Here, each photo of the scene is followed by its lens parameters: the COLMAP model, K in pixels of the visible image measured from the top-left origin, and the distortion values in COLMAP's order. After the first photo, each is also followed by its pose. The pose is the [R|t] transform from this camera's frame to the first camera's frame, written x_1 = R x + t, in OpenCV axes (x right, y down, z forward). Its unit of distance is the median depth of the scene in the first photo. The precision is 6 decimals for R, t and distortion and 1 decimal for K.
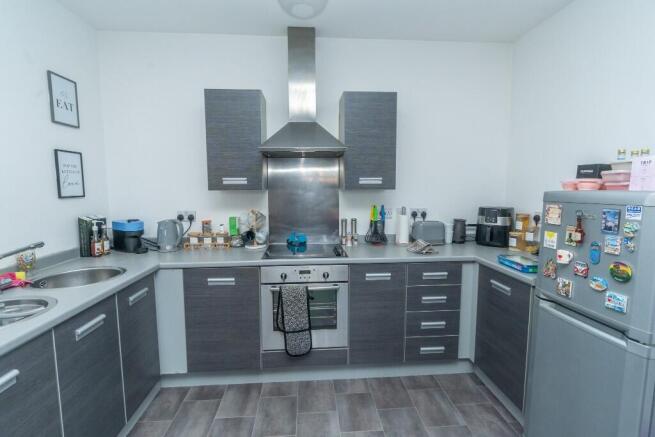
lens RADIAL K [[311.0, 0, 327.5], [0, 311.0, 218.5], [0, 0, 1]] dist [-0.003371, -0.000448]
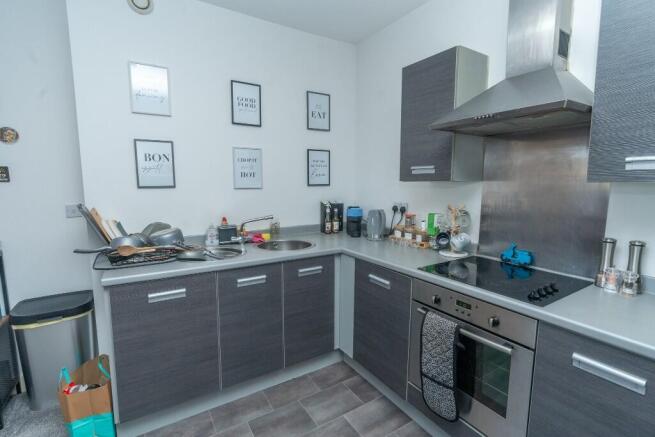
lens RADIAL K [[306.8, 0, 327.5], [0, 306.8, 218.5], [0, 0, 1]] dist [-0.003117, -0.000181]
pose [[0.469354, 0.114170, -0.875598, 0.332413], [-0.094363, 0.992413, 0.078819, -0.034119], [0.877954, 0.045630, 0.476566, 0.409499]]
